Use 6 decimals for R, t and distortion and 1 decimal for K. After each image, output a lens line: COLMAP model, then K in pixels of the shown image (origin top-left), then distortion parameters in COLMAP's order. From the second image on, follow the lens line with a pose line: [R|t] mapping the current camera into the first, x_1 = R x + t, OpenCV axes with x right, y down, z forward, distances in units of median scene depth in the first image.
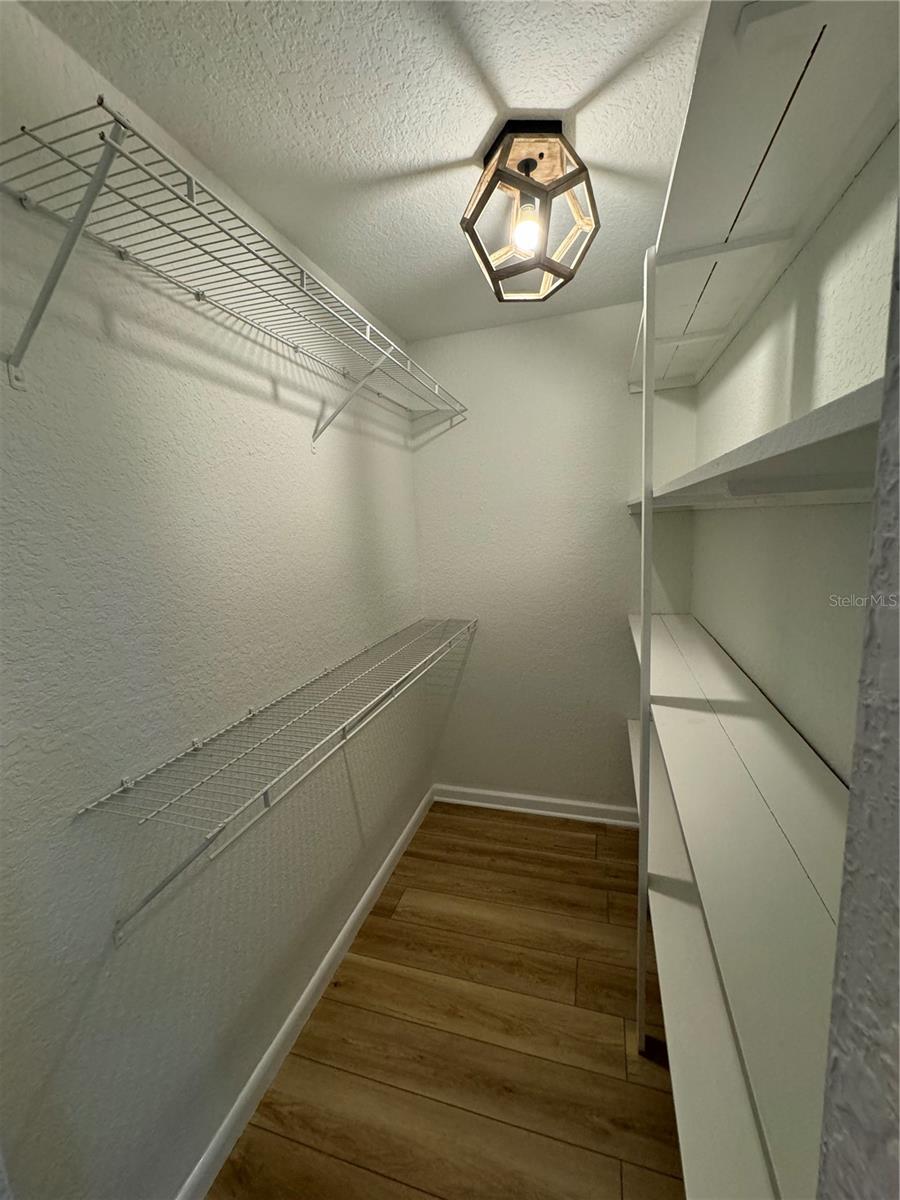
lens RADIAL K [[480.9, 0, 451.1], [0, 480.9, 599.4], [0, 0, 1]] dist [-0.001809, 0.000515]
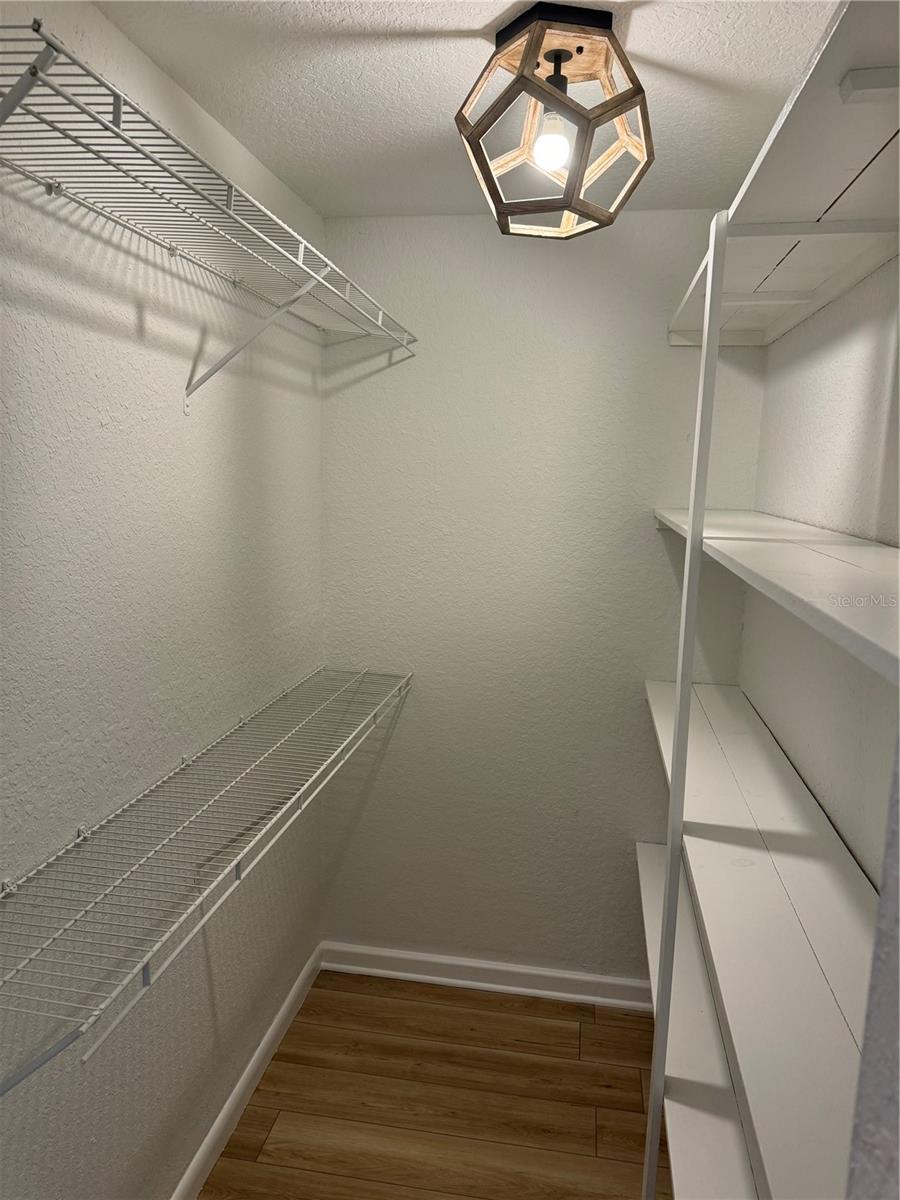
lens RADIAL K [[855.5, 0, 446.6], [0, 855.5, 603.6], [0, 0, 1]] dist [0.039137, -0.051498]
pose [[0.988339, 0.056299, 0.141480, -0.090090], [-0.056234, 0.998408, -0.004457, -0.068271], [-0.141506, -0.003551, 0.989931, -0.143335]]
